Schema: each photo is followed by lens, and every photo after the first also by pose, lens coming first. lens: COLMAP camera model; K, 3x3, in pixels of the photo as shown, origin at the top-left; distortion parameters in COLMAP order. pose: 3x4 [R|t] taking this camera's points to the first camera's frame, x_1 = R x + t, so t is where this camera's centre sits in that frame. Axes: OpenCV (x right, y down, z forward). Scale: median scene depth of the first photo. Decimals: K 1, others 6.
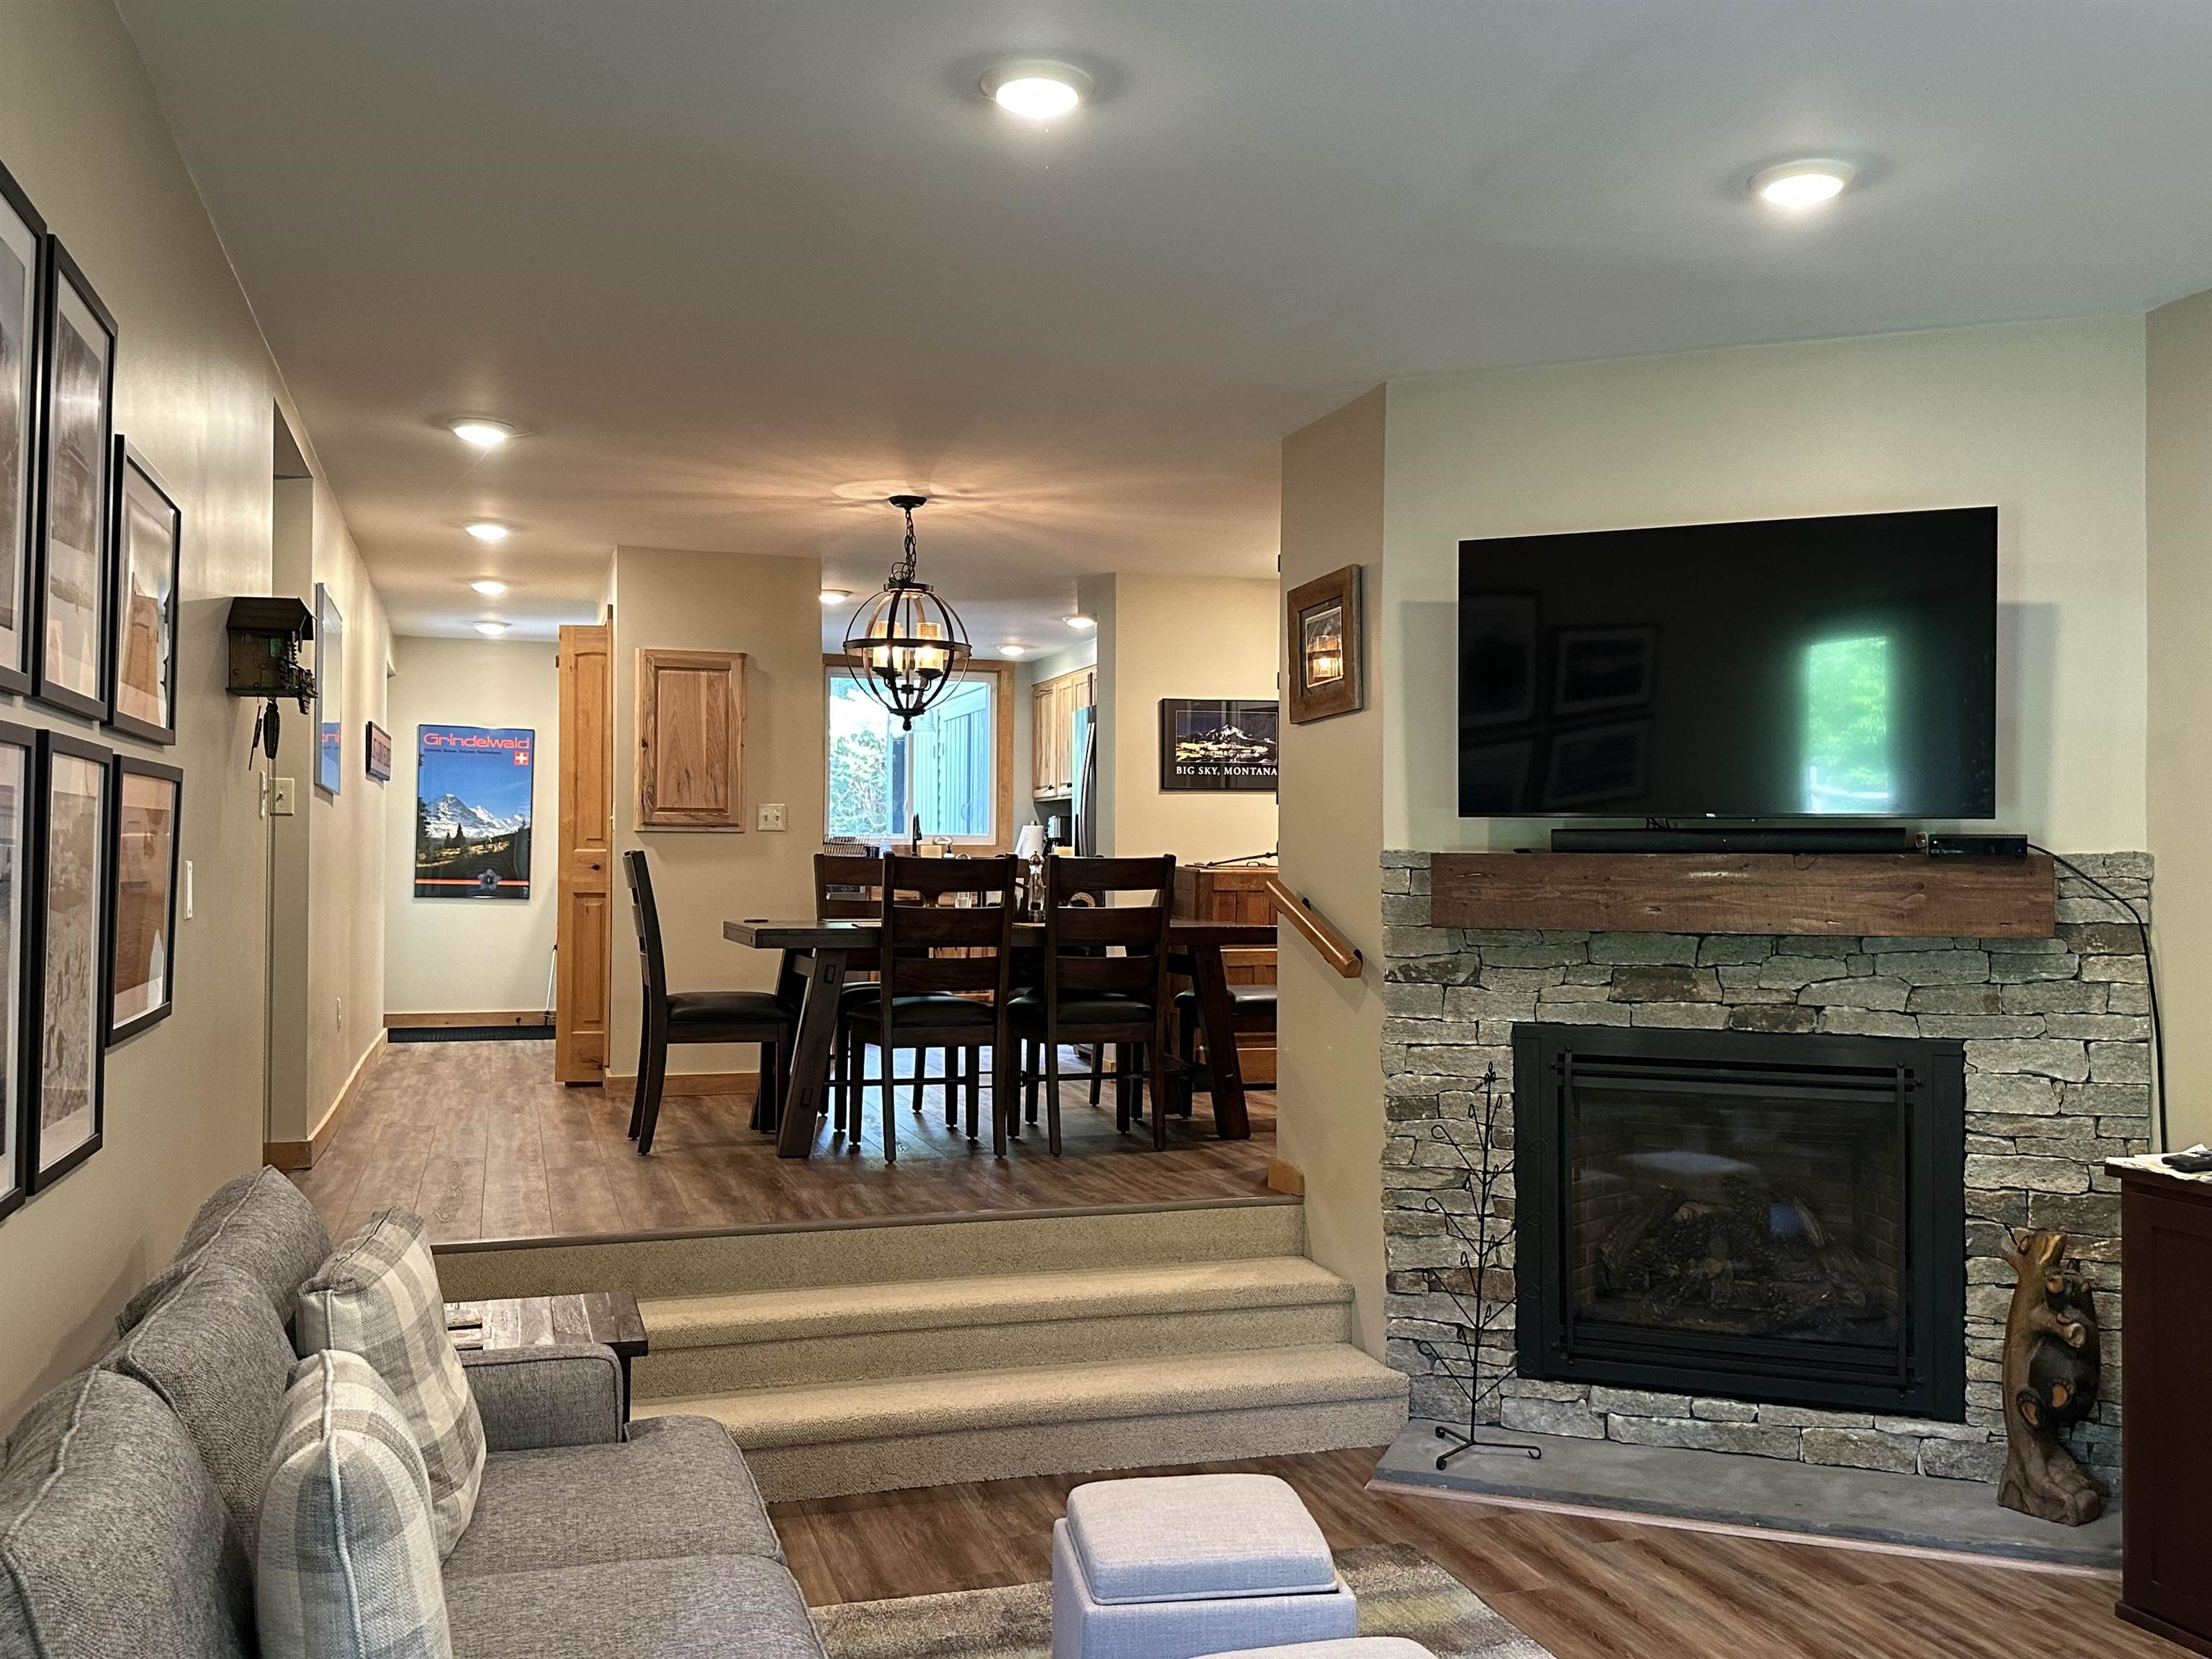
lens RADIAL K [[1959.8, 0, 1097.2], [0, 1959.8, 824.8], [0, 0, 1]] dist [0.039656, -0.065001]
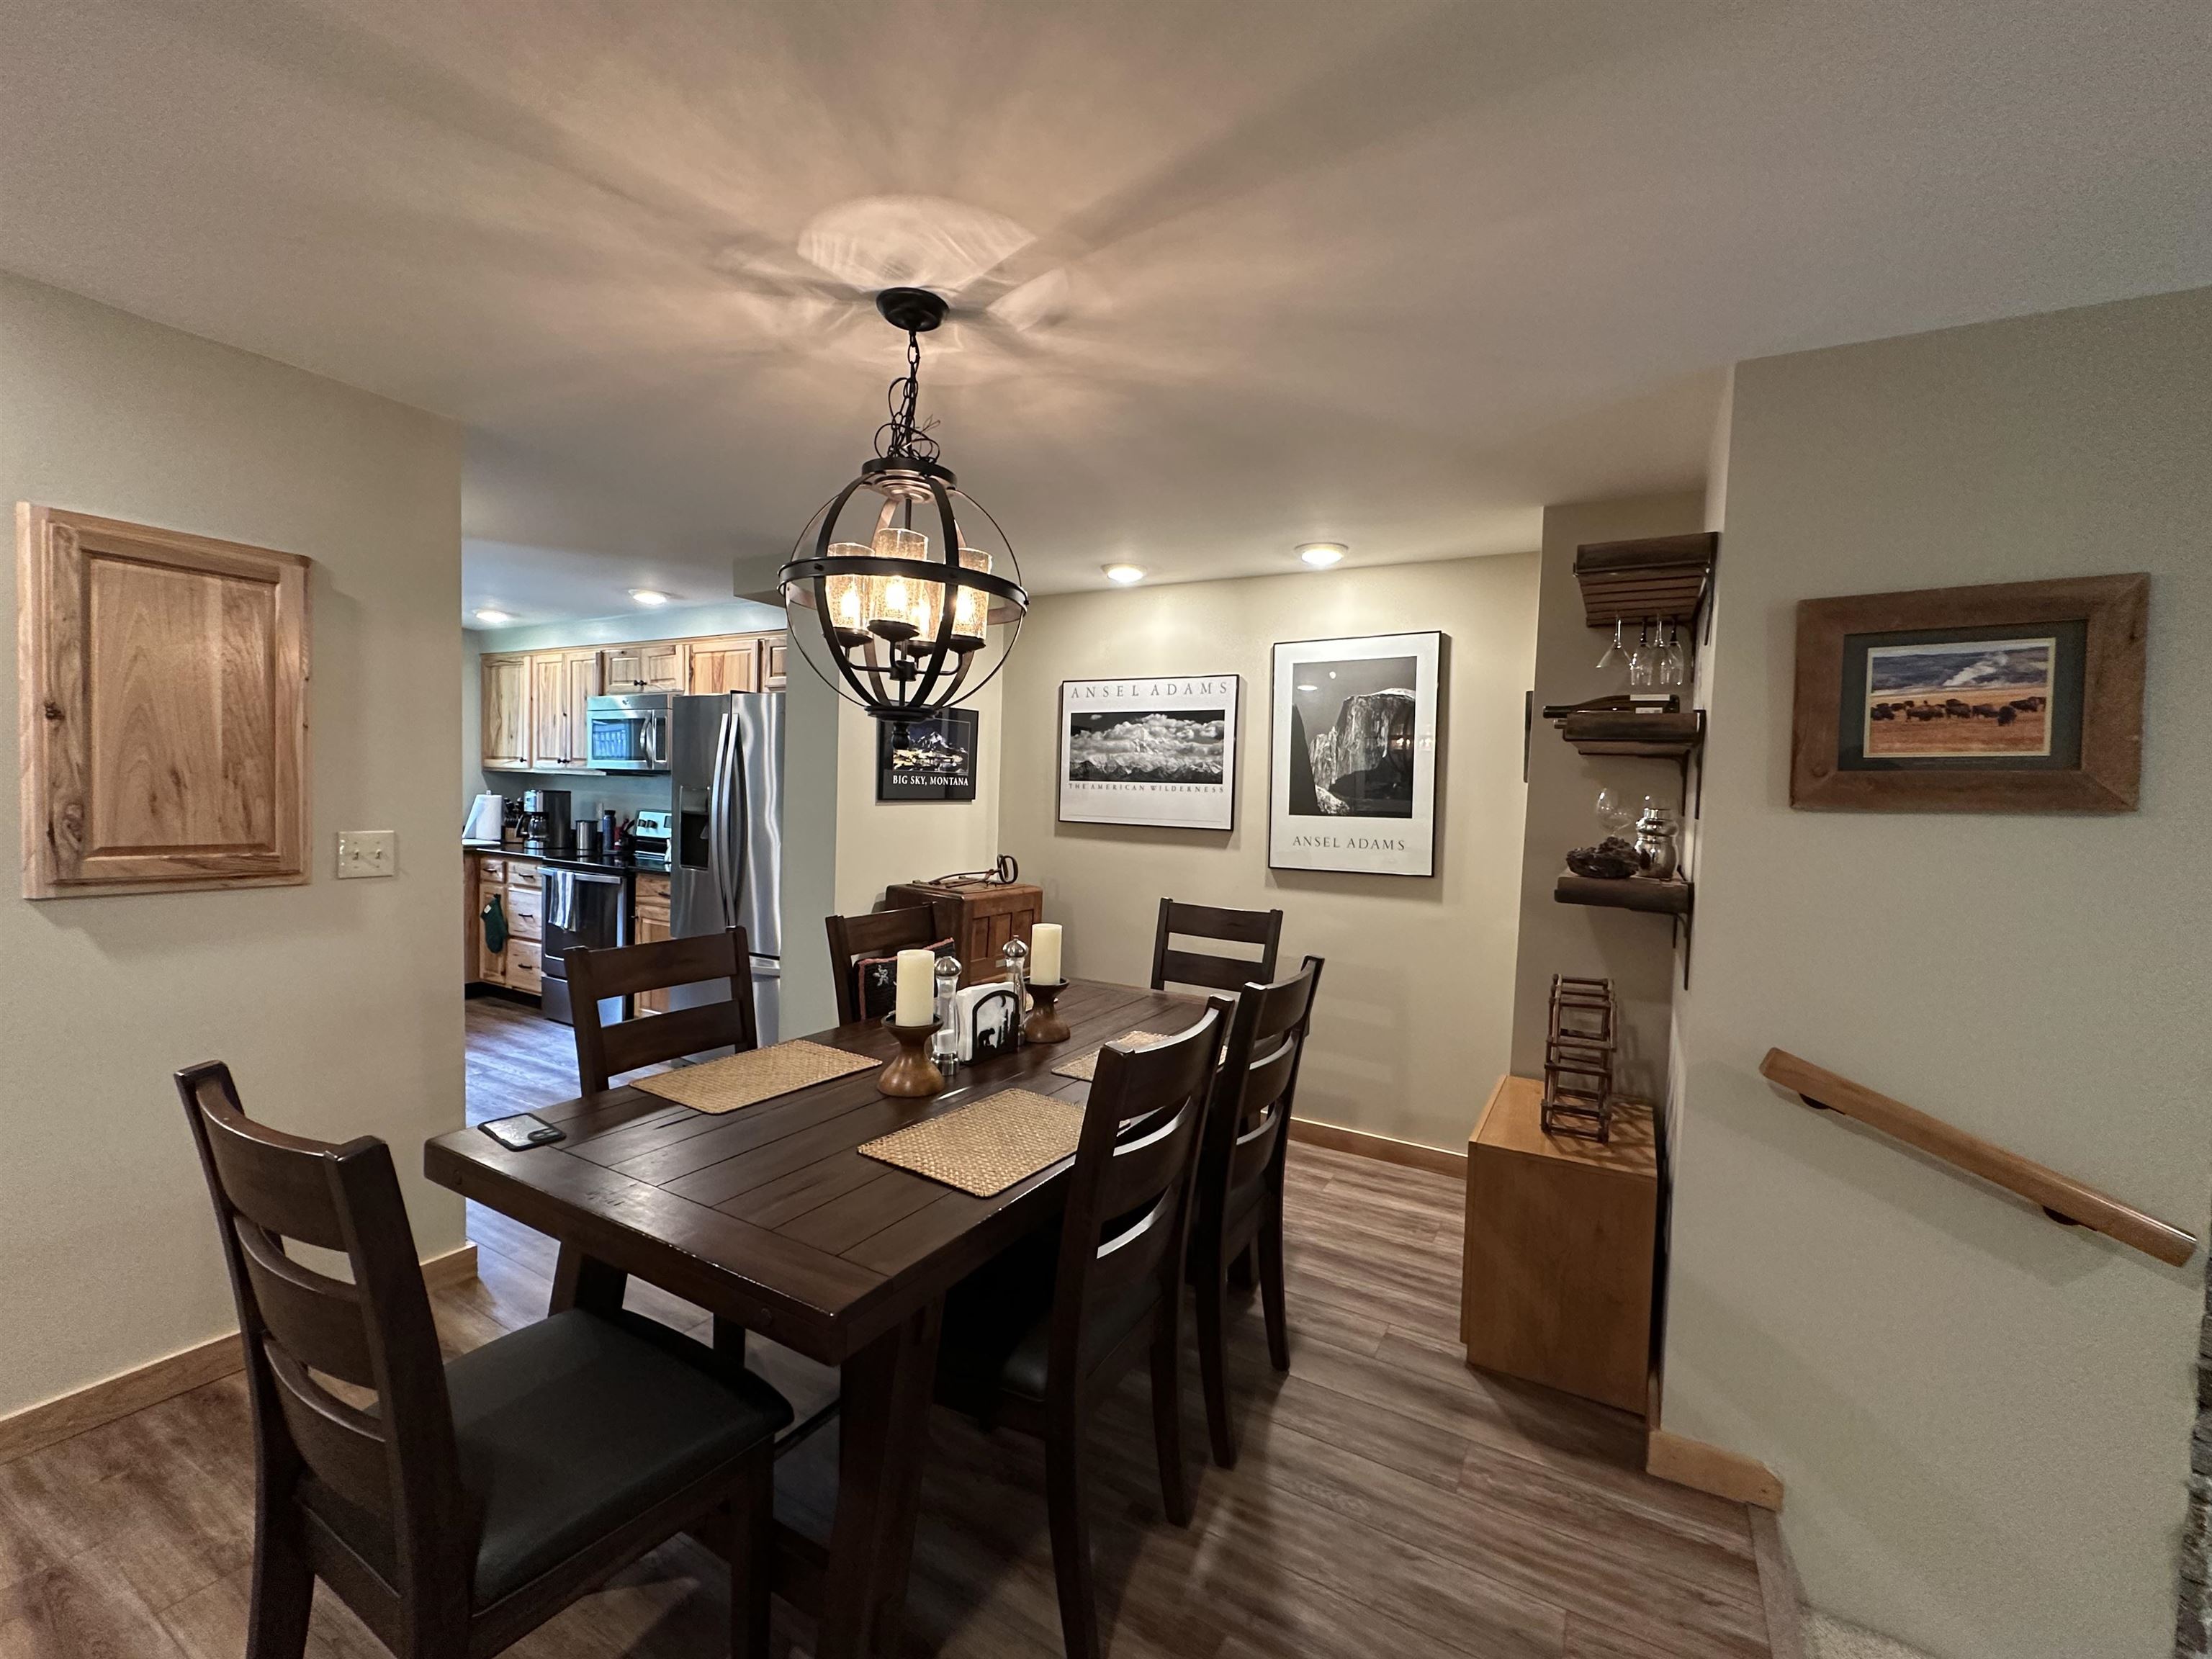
lens RADIAL K [[959.5, 0, 1108.4], [0, 959.5, 833.8], [0, 0, 1]] dist [0.003139, -0.000208]
pose [[0.739795, -0.009477, 0.672765, -0.318602], [-0.043673, 0.997116, 0.062071, -0.060215], [-0.671413, -0.075302, 0.737247, 1.055704]]
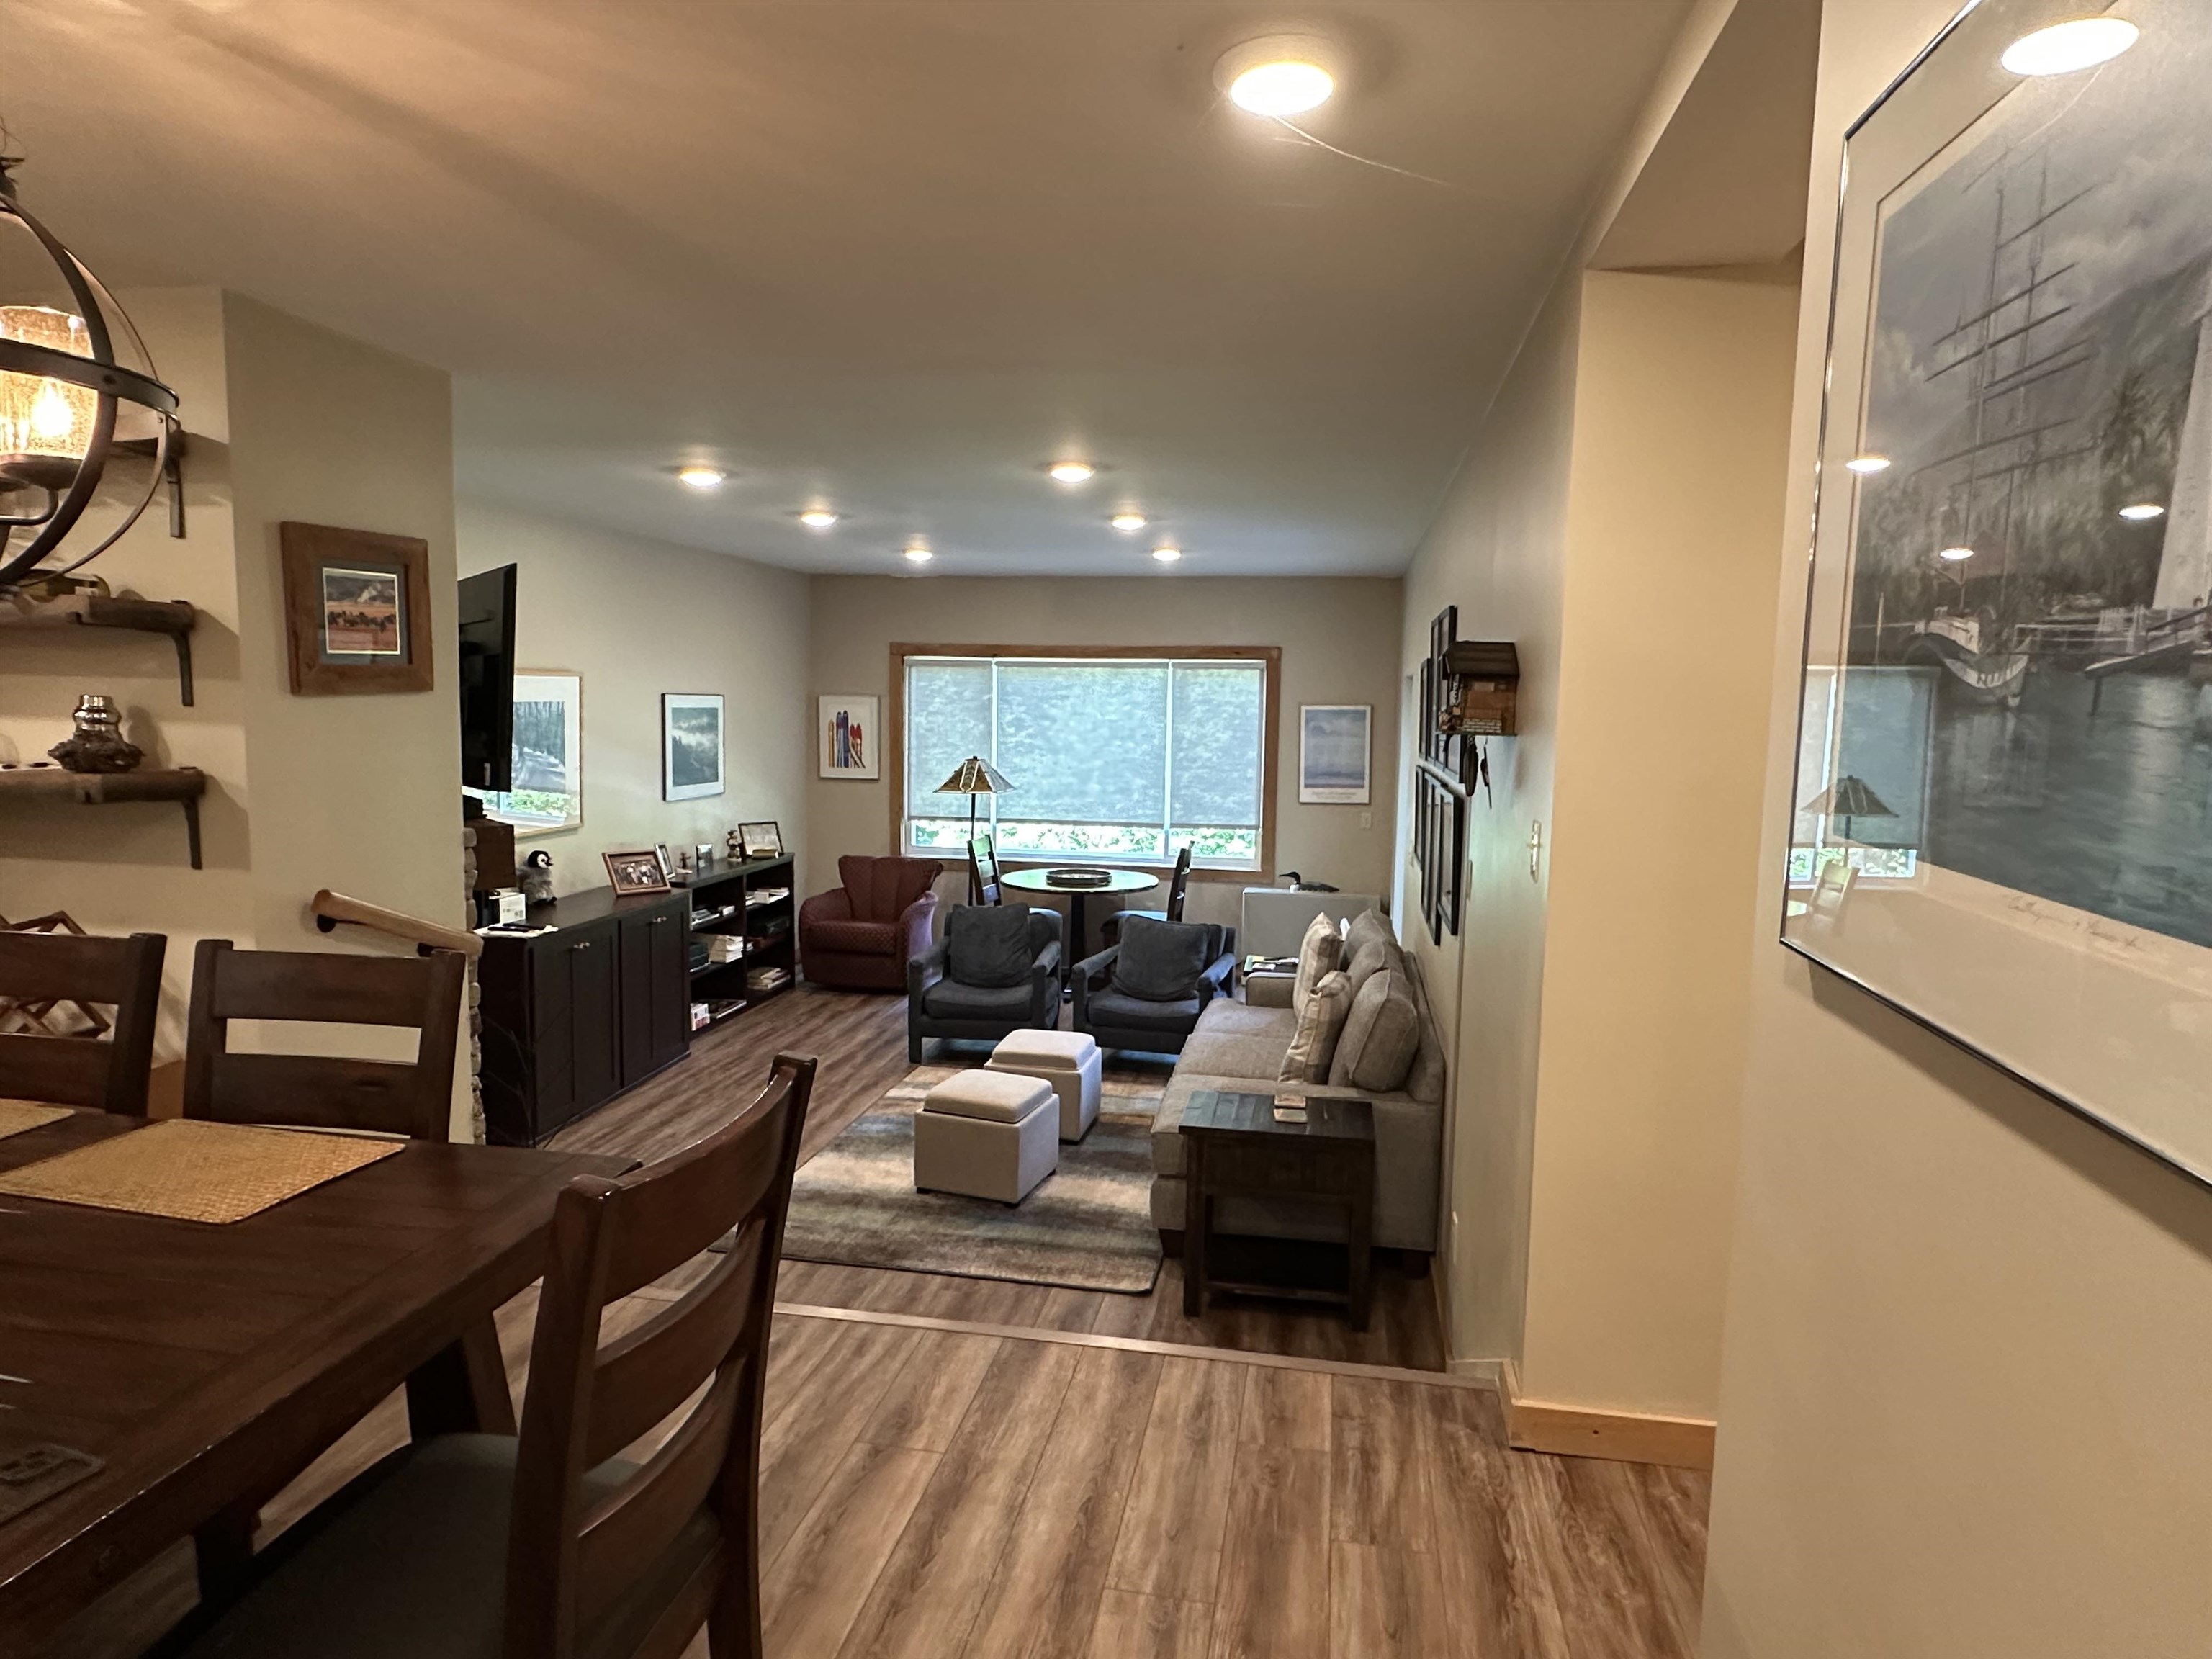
lens RADIAL K [[1313.8, 0, 1101.2], [0, 1313.8, 828.5], [0, 0, 1]] dist [0.017604, -0.007859]
pose [[-0.892350, -0.063544, 0.446849, -0.464907], [-0.028692, 0.996024, 0.084342, -0.059606], [-0.450432, 0.062442, -0.890625, 1.485265]]
